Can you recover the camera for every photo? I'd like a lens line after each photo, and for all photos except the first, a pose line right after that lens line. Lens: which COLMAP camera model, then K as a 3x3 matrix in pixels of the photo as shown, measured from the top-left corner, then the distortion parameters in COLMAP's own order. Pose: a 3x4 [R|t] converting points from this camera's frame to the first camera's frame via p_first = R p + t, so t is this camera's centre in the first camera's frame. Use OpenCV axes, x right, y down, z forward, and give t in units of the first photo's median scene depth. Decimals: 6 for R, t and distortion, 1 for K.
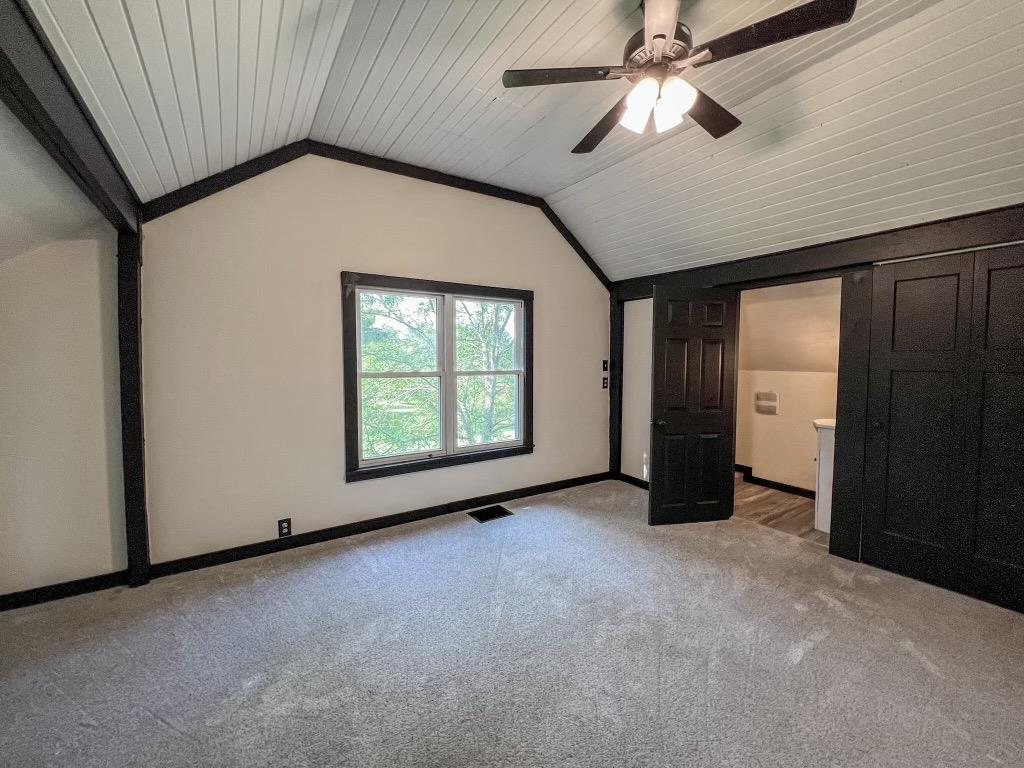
lens RADIAL K [[417.1, 0, 510.2], [0, 417.1, 385.2], [0, 0, 1]] dist [-0.003310, -0.000321]
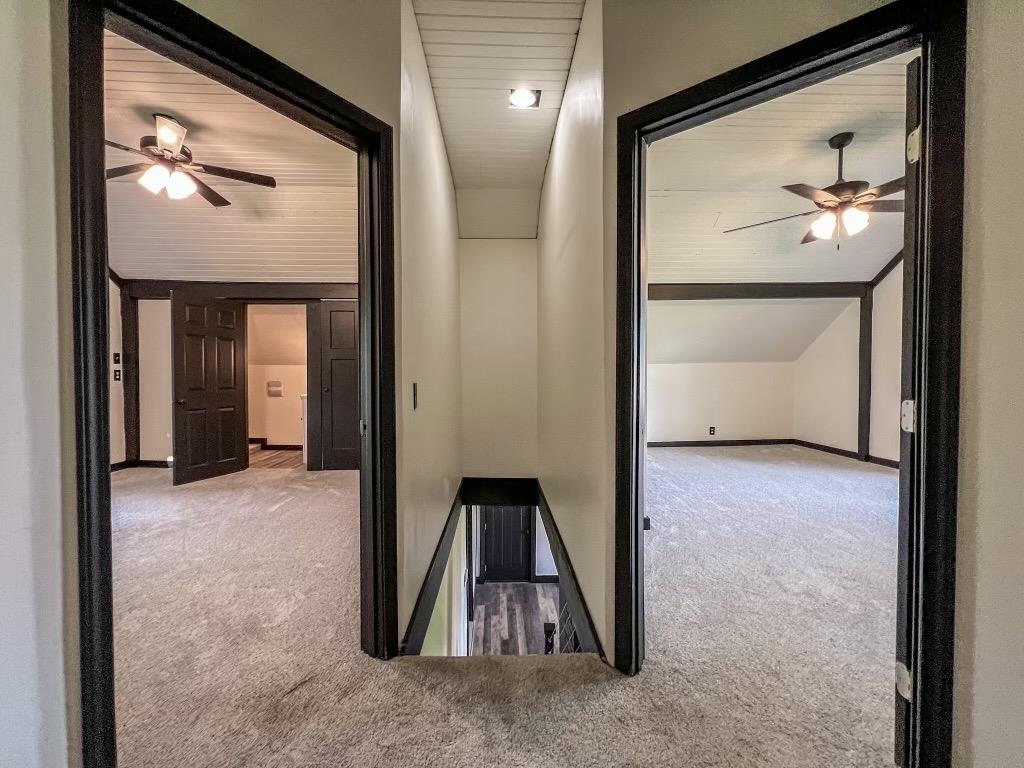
lens RADIAL K [[417.1, 0, 509.3], [0, 417.1, 381.5], [0, 0, 1]] dist [-0.003310, -0.000321]
pose [[0.534064, -0.016965, 0.845274, -0.159580], [0.050172, 0.998673, -0.011656, 0.091921], [-0.843954, 0.048634, 0.534206, -0.472747]]
